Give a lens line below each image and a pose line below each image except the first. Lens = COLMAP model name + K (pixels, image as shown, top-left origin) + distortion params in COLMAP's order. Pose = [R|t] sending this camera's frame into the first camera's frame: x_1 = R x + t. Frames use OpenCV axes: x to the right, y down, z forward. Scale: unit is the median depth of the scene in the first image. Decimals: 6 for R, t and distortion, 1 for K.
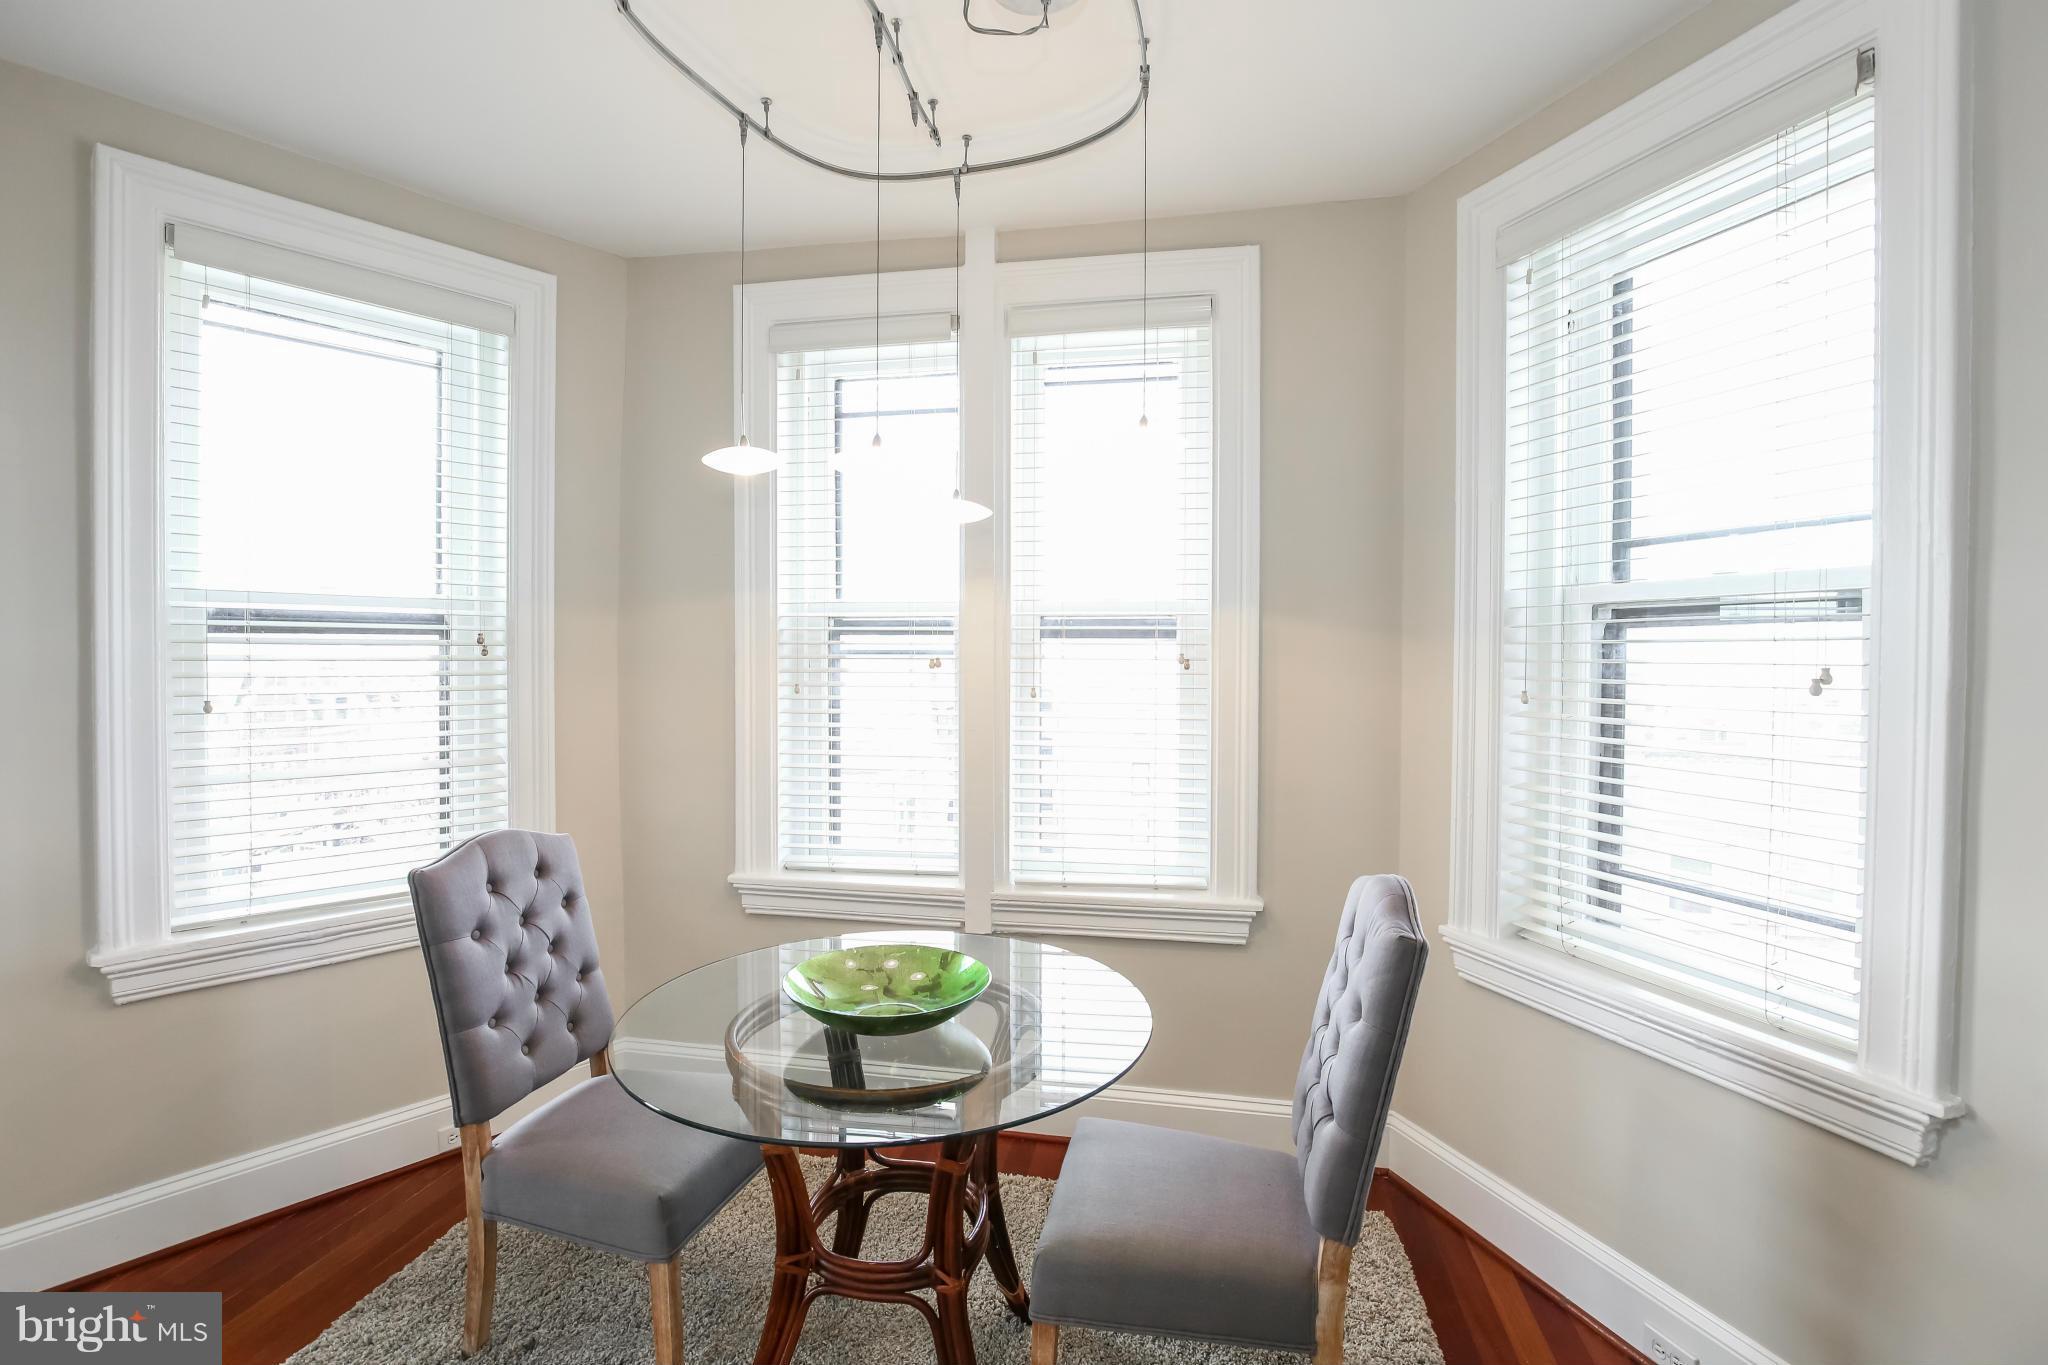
lens RADIAL K [[951.2, 0, 1027.9], [0, 951.2, 667.3], [0, 0, 1]] dist [-0.031692, -0.000208]
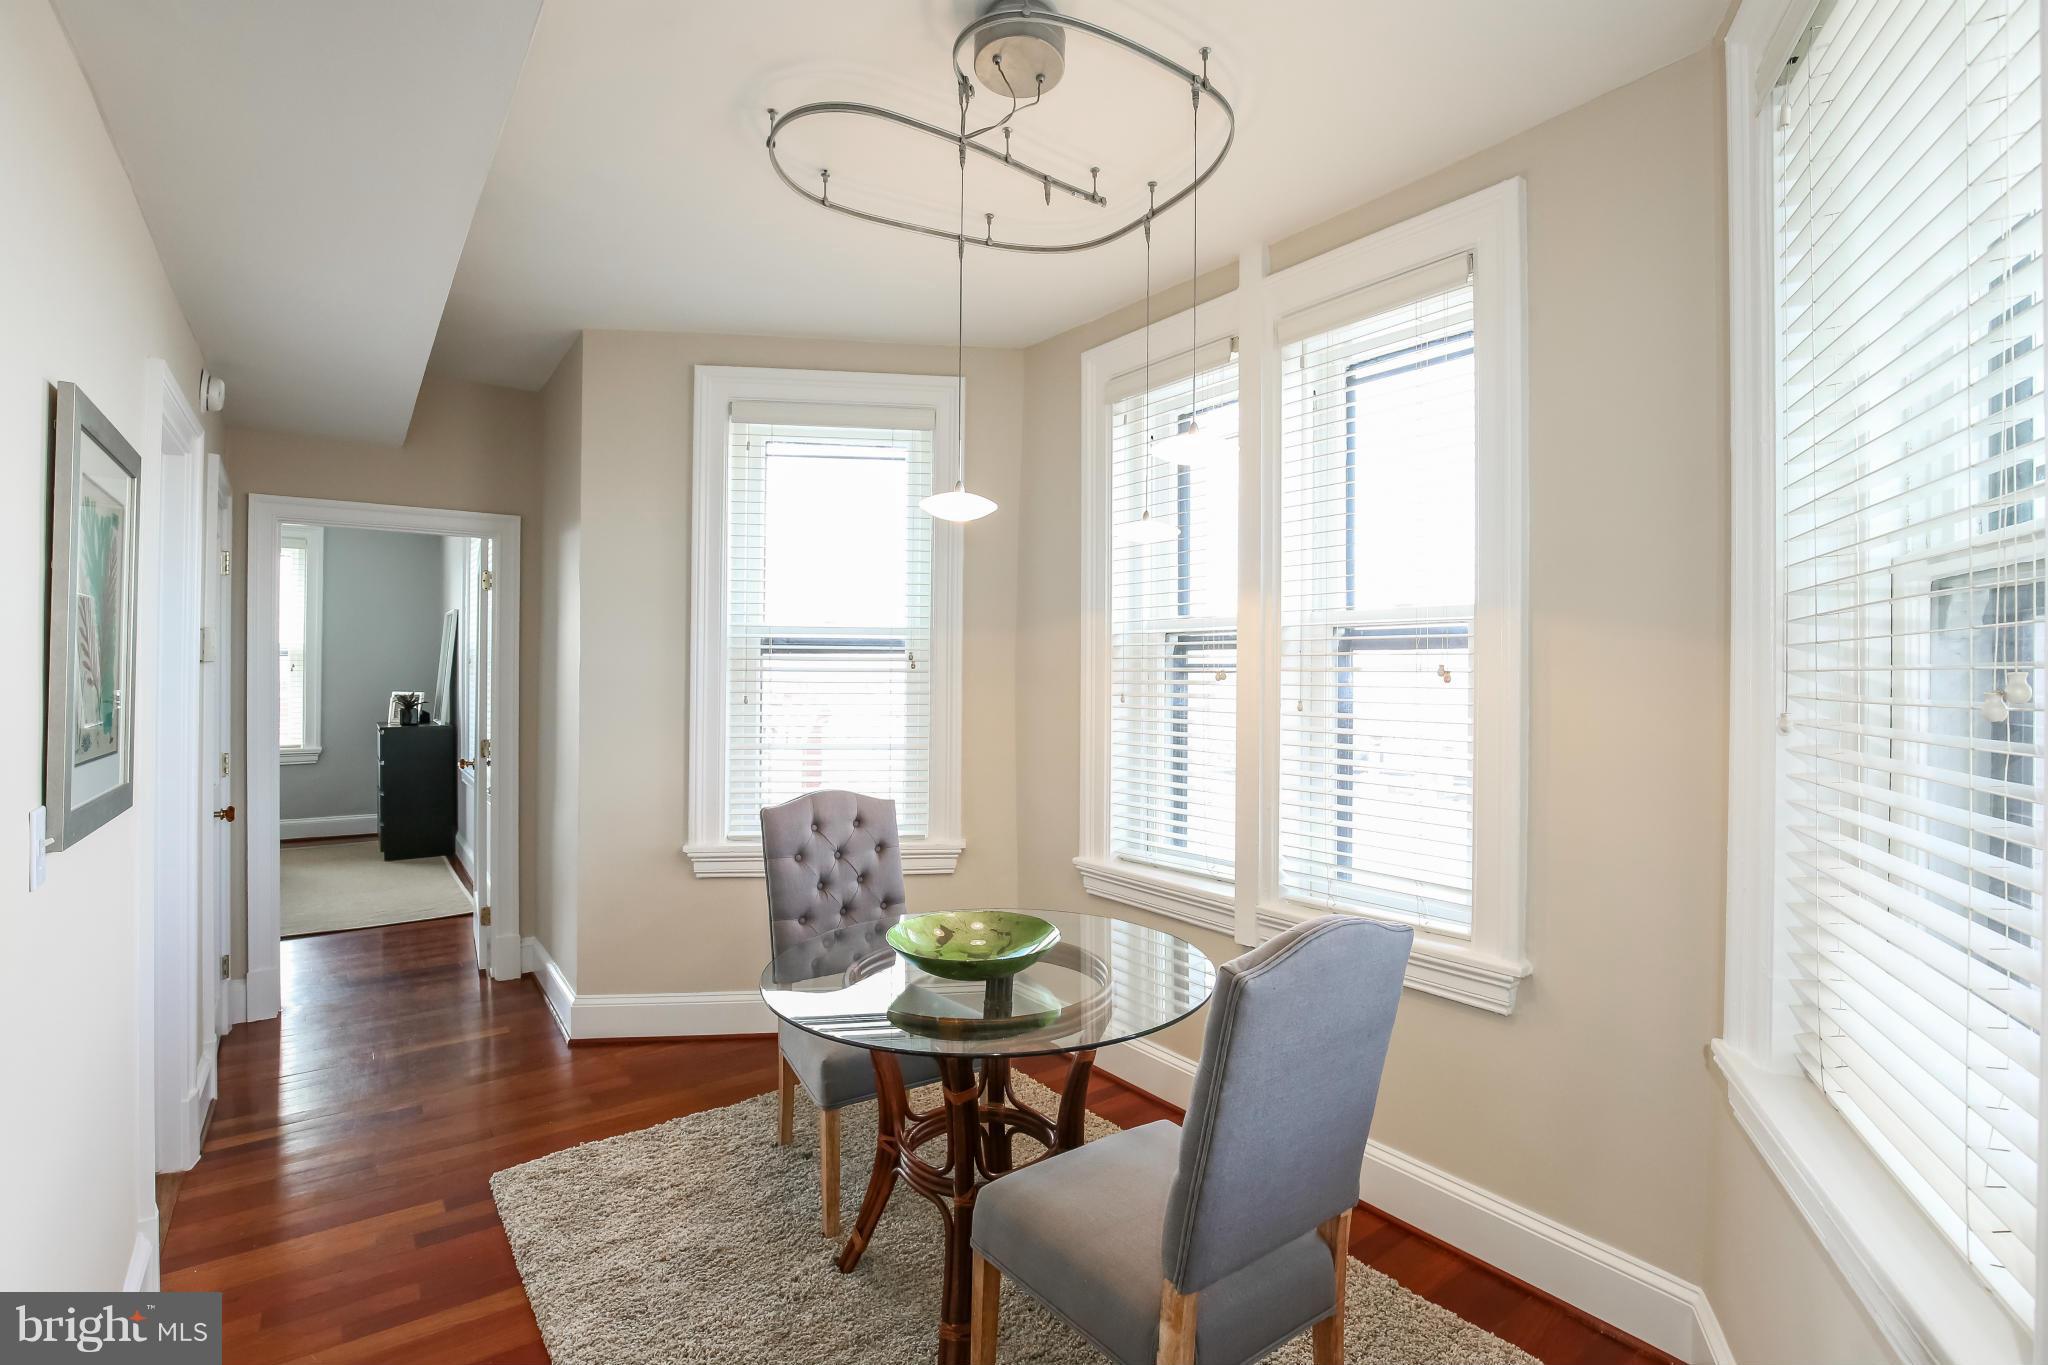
lens RADIAL K [[938.4, 0, 1050.6], [0, 938.4, 669.6], [0, 0, 1]] dist [-0.024540, 0.000466]
pose [[0.748633, -0.001166, -0.662983, 0.528693], [-0.010636, 0.999849, -0.013769, 0.006591], [0.662899, 0.017359, 0.748508, 0.132229]]
